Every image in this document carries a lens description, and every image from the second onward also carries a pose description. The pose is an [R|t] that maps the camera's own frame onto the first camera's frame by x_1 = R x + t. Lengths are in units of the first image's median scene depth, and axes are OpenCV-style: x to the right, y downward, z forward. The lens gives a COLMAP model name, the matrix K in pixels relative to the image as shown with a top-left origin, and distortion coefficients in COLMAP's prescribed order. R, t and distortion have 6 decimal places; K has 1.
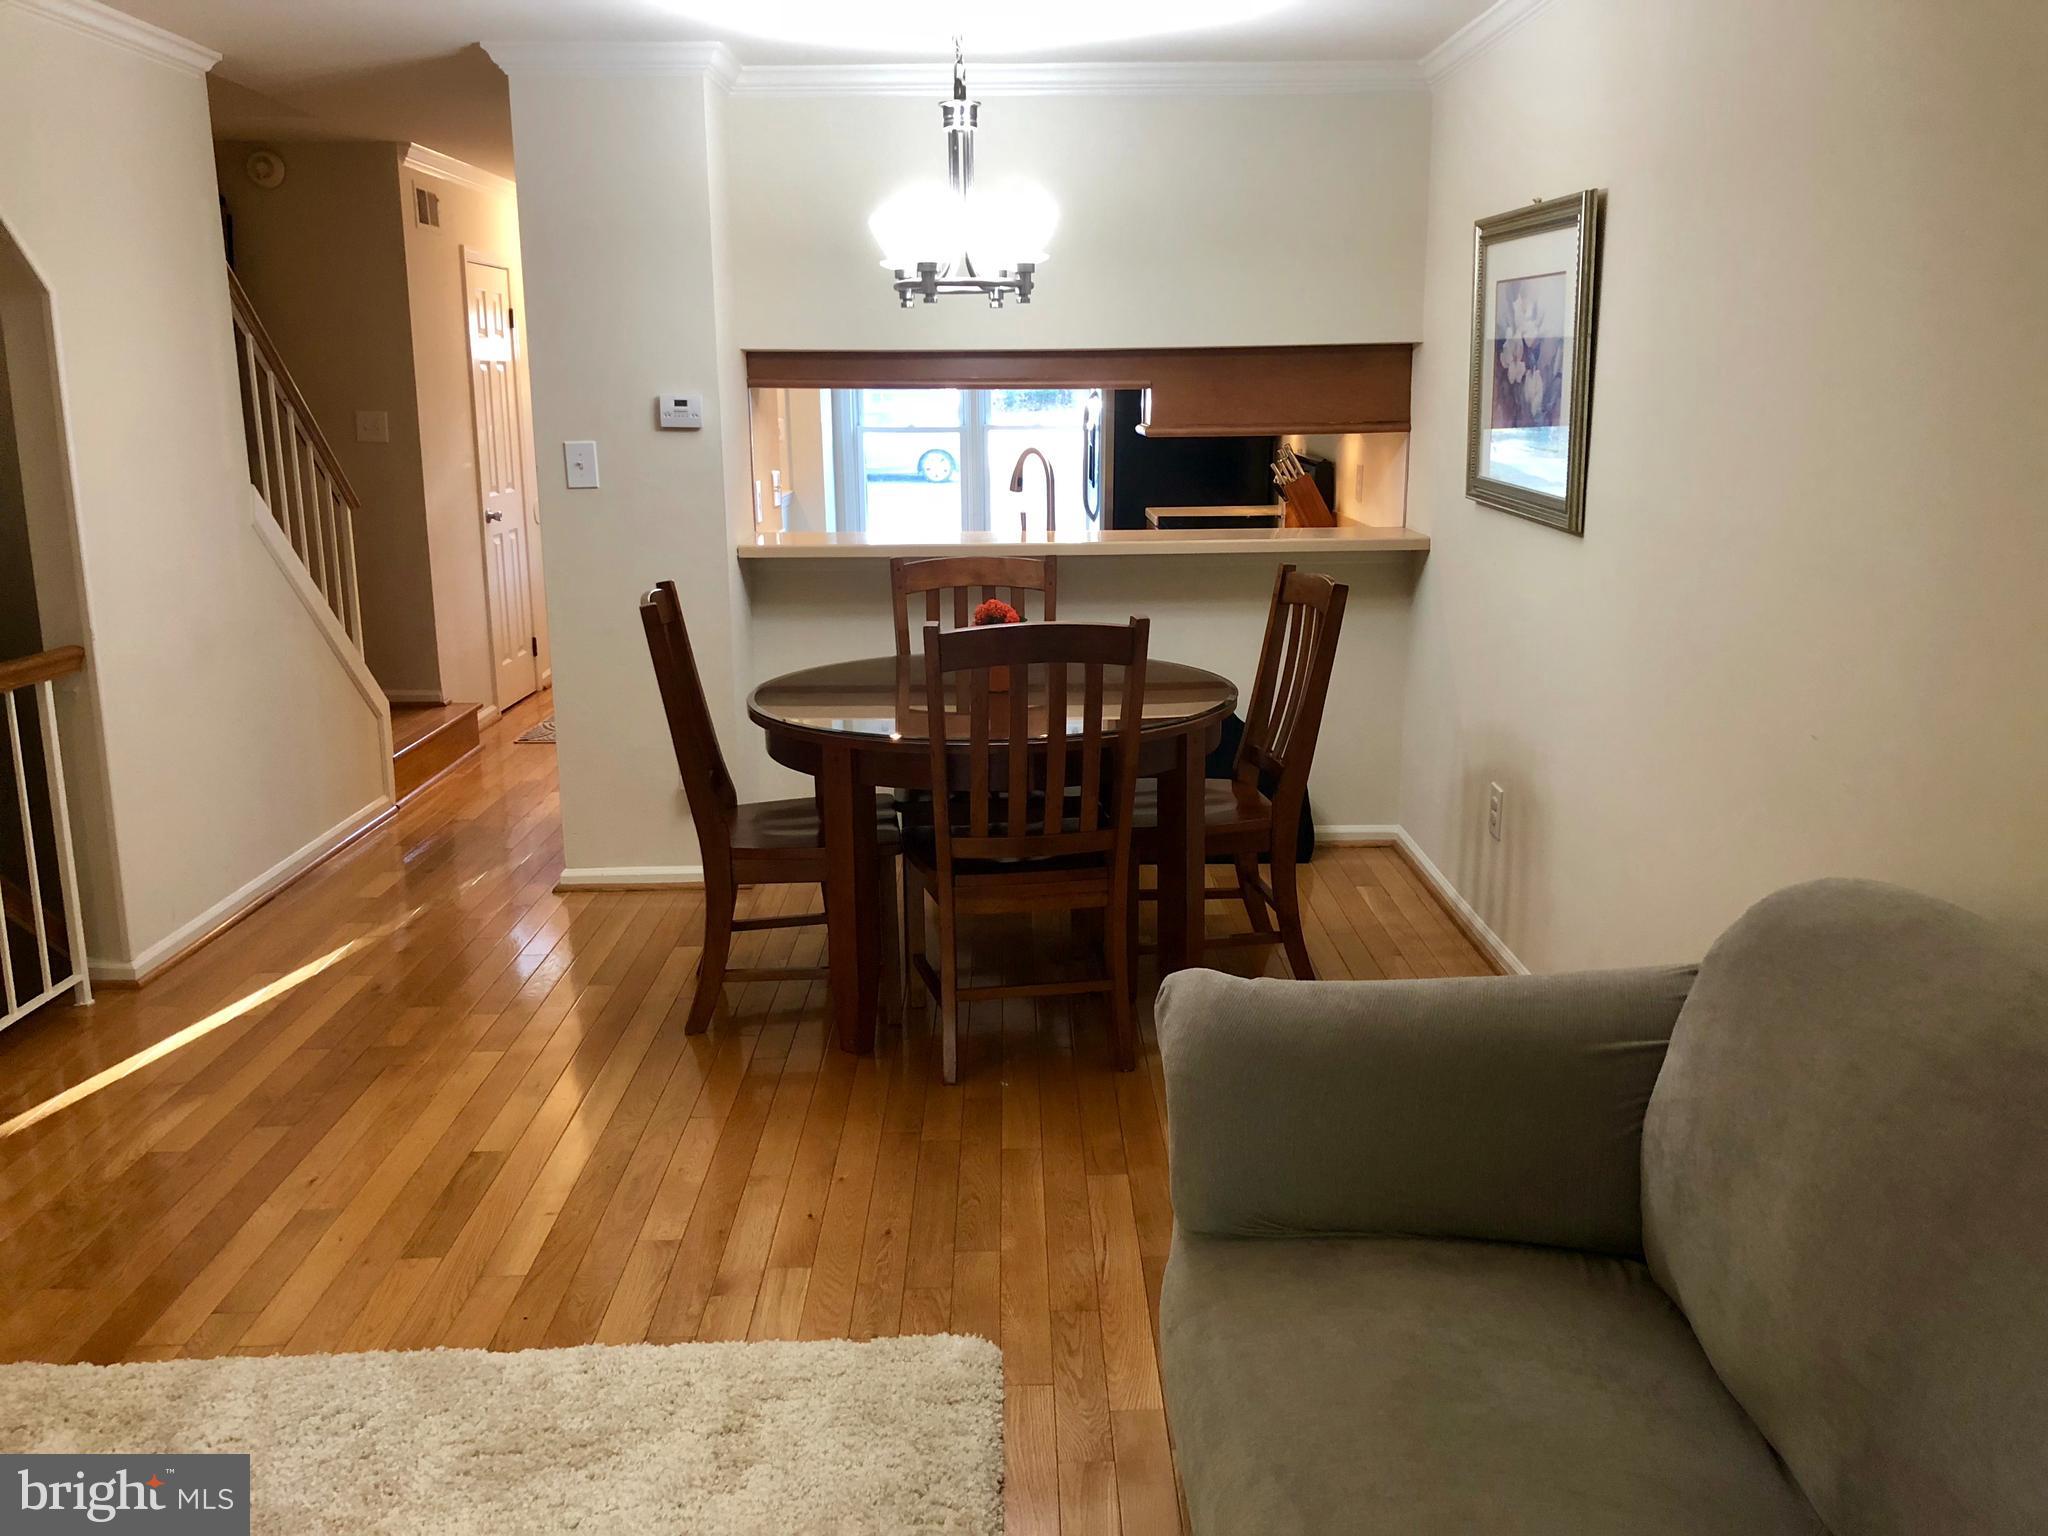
lens RADIAL K [[1696.7, 0, 1058.5], [0, 1696.7, 759.7], [0, 0, 1]] dist [0.026218, -0.003480]
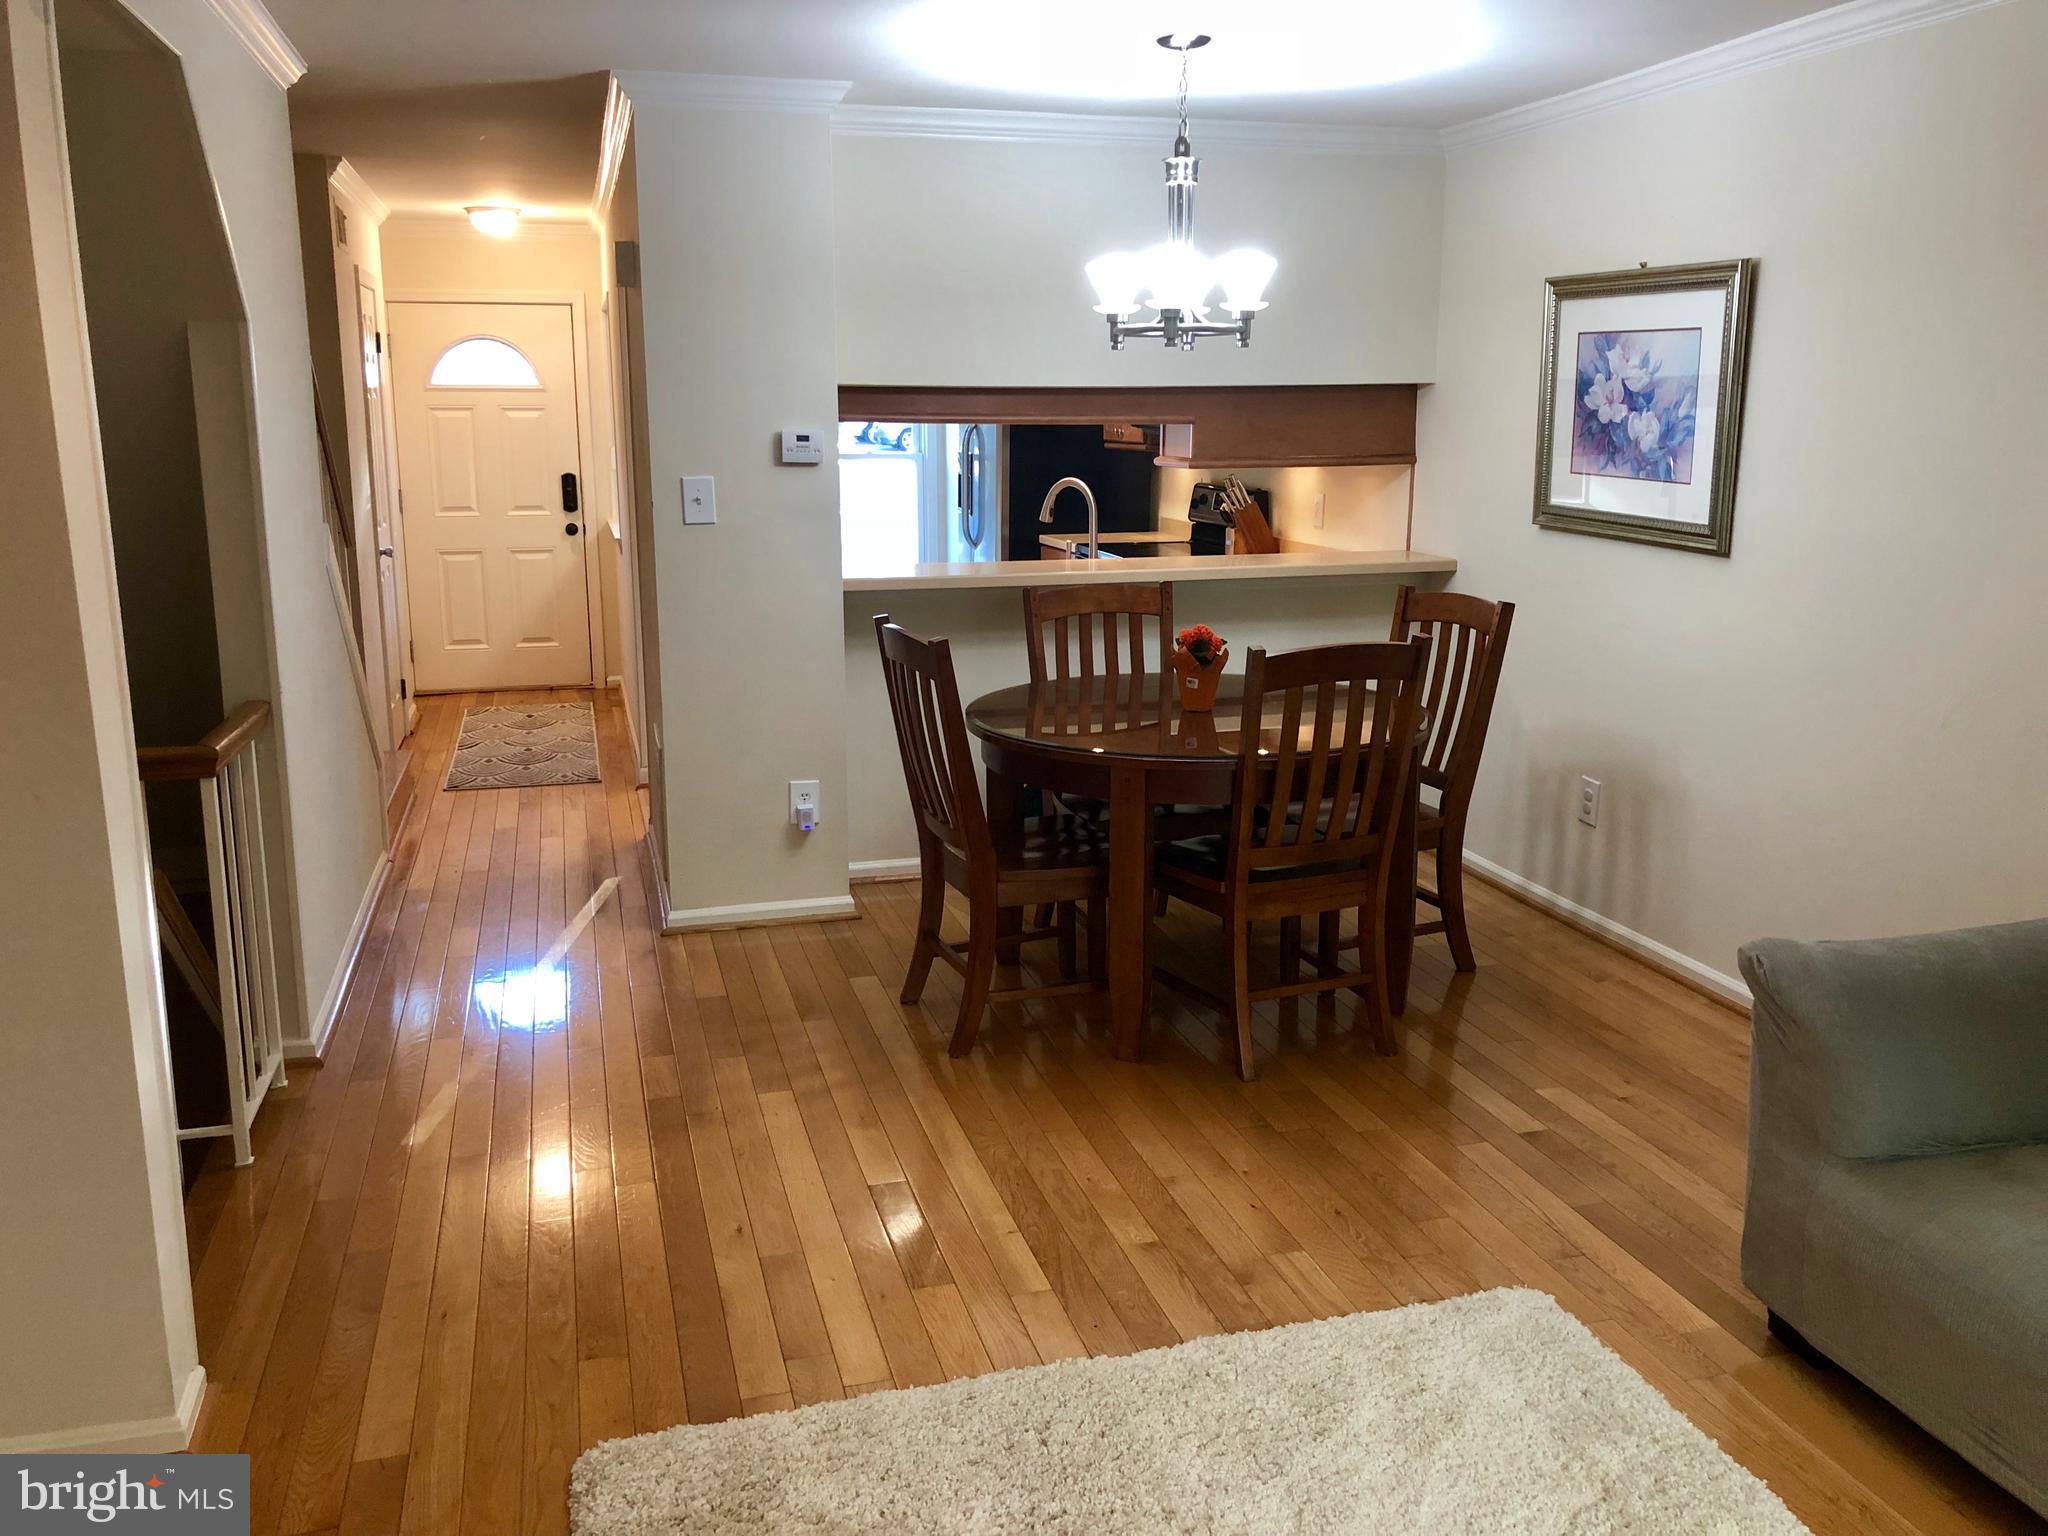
lens RADIAL K [[1687.8, 0, 1034.3], [0, 1687.8, 755.2], [0, 0, 1]] dist [0.044725, -0.018295]
pose [[0.967467, -0.043631, 0.249207, -0.412419], [0.048084, 0.998773, -0.011809, -0.005404], [-0.248386, 0.023408, 0.968378, 0.004254]]
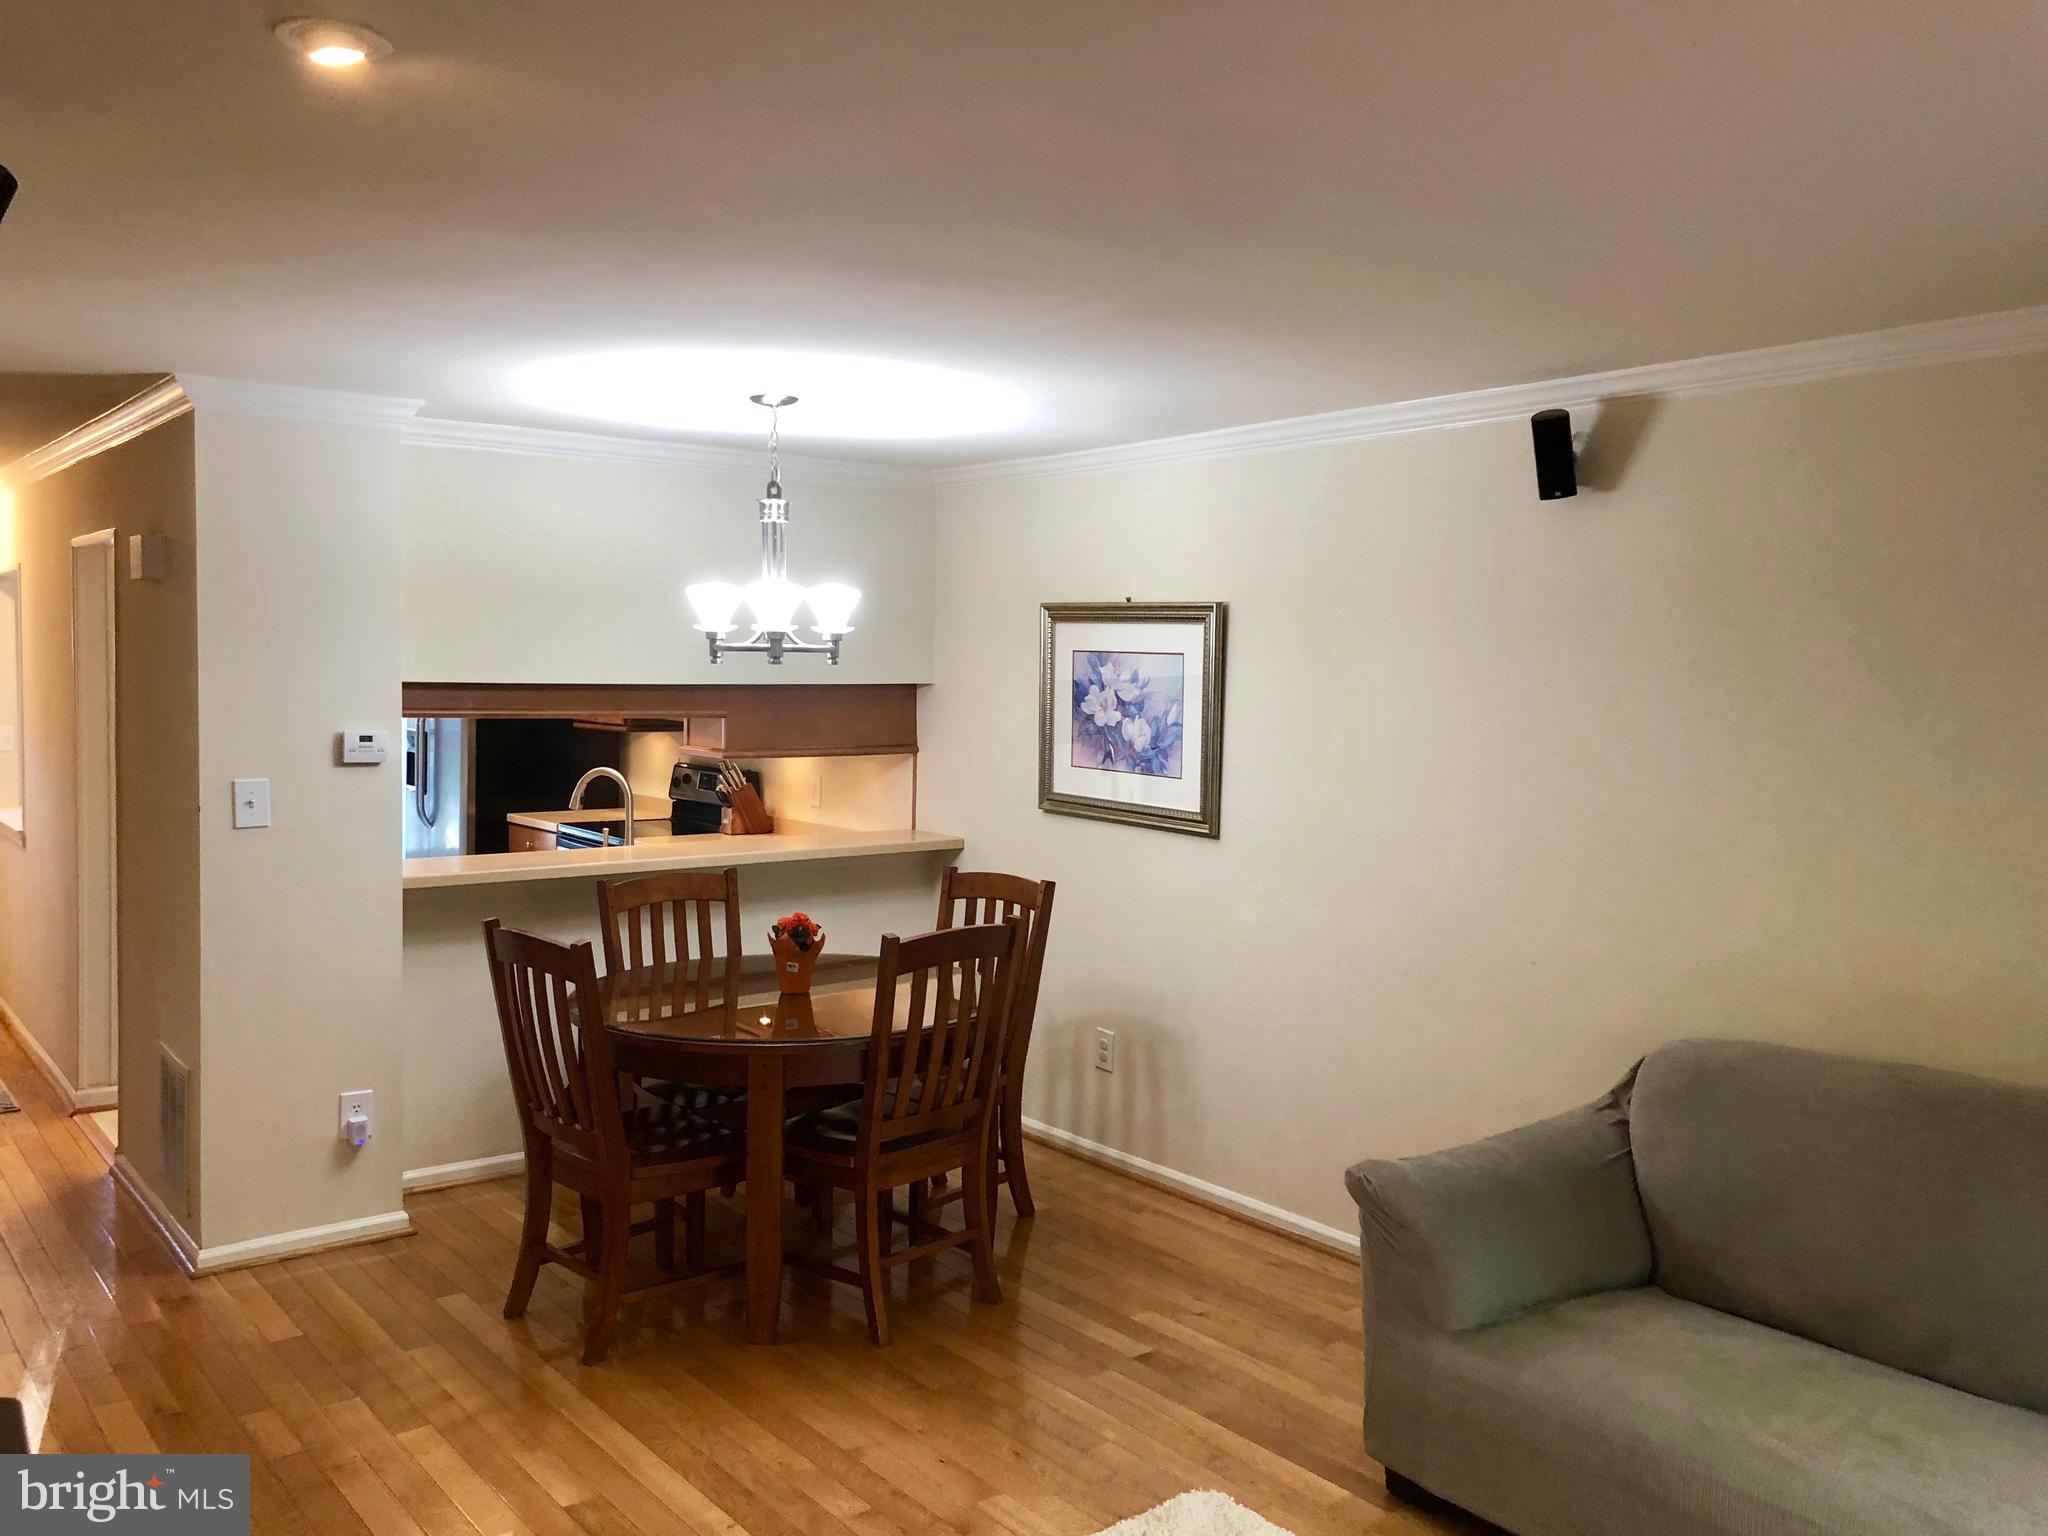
lens RADIAL K [[1696.6, 0, 1045.1], [0, 1696.6, 752.7], [0, 0, 1]] dist [0.116640, -0.236453]
pose [[0.791573, -0.011520, 0.610966, -0.617564], [0.111158, 0.985856, -0.125429, -0.038783], [-0.600879, 0.167200, 0.781657, -0.018949]]
